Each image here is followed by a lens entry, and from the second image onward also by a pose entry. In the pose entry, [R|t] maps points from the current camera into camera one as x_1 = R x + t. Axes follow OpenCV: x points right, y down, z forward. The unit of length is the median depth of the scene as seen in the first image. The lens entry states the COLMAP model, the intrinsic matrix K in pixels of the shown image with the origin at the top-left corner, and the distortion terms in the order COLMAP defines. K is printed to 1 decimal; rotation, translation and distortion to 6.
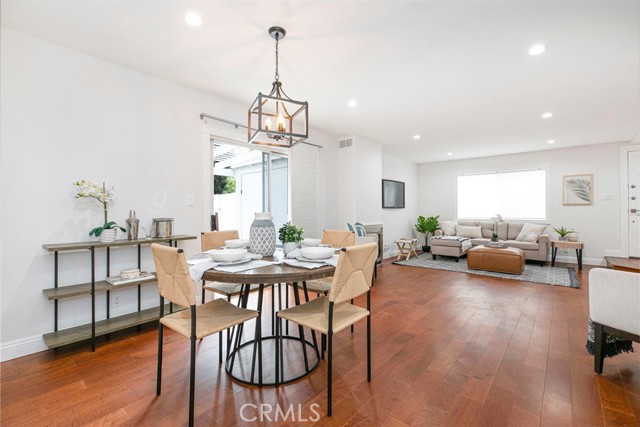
lens RADIAL K [[283.2, 0, 322.3], [0, 283.2, 211.7], [0, 0, 1]] dist [-0.000122, -0.000285]
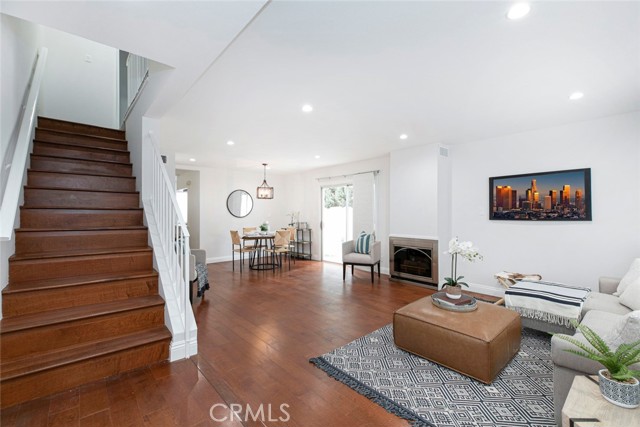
lens RADIAL K [[283.2, 0, 322.3], [0, 283.2, 211.7], [0, 0, 1]] dist [-0.000122, -0.000285]
pose [[-0.158678, -0.002309, -0.987328, 1.032925], [0.004473, 0.999985, -0.003058, -0.035383], [0.987320, -0.004902, -0.158665, 0.766751]]
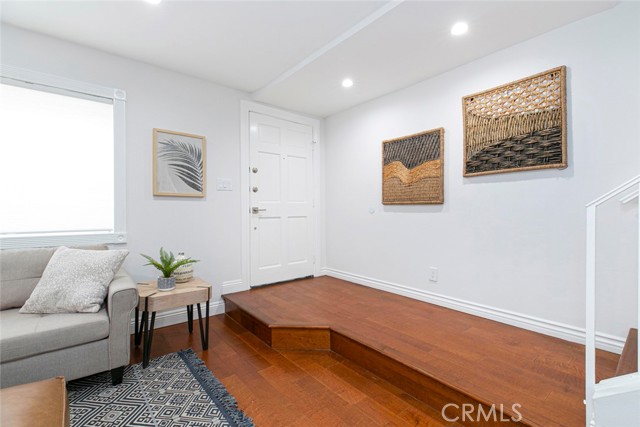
lens RADIAL K [[283.2, 0, 322.3], [0, 283.2, 211.7], [0, 0, 1]] dist [-0.000122, -0.000285]
pose [[0.170942, -0.001724, 0.985280, 0.475073], [-0.000873, 0.999998, 0.001901, -0.001530], [-0.985281, -0.001185, 0.170940, 0.682551]]
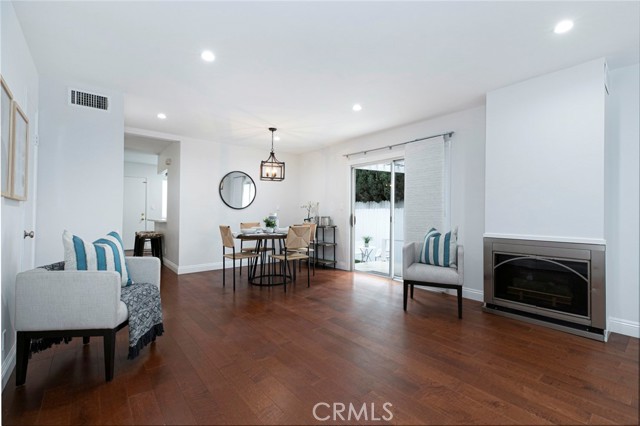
lens RADIAL K [[283.2, 0, 322.3], [0, 283.2, 211.2], [0, 0, 1]] dist [-0.000122, -0.000285]
pose [[-0.181852, -0.009262, -0.983282, 0.677370], [-0.004439, 0.999953, -0.008598, 0.000565], [0.983316, 0.002801, -0.181885, 0.633072]]
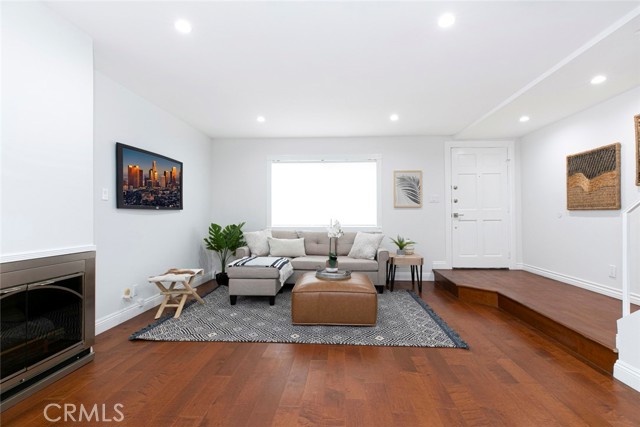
lens RADIAL K [[291.2, 0, 329.4], [0, 291.2, 213.7], [0, 0, 1]] dist [0.002864, 0.000150]
pose [[0.790343, 0.004604, 0.612647, 0.211302], [-0.000436, 0.999976, -0.006953, -0.001296], [-0.612664, 0.005229, 0.790326, 0.475183]]
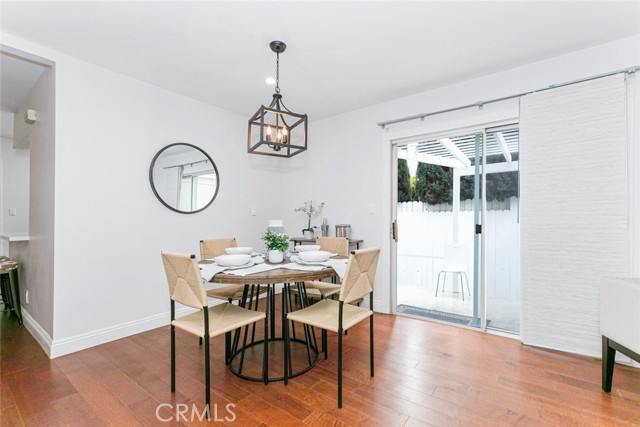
lens RADIAL K [[283.2, 0, 320.2], [0, 283.2, 219.3], [0, 0, 1]] dist [0.000644, 0.000067]
pose [[0.055138, -0.003334, -0.998473, 0.315322], [0.004069, 0.999987, -0.003114, 0.000327], [0.998470, -0.003891, 0.055151, 0.391283]]
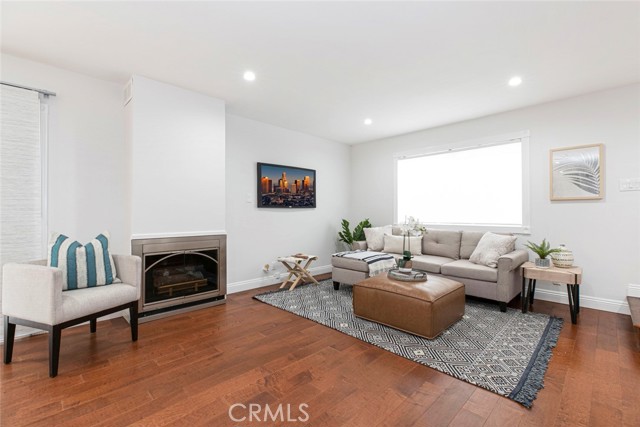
lens RADIAL K [[287.1, 0, 323.0], [0, 287.1, 213.3], [0, 0, 1]] dist [0.001398, 0.000163]
pose [[0.996837, -0.001067, -0.079472, 0.445634], [0.000974, 0.999999, -0.001209, 0.001352], [0.079473, 0.001128, 0.996836, 0.392201]]
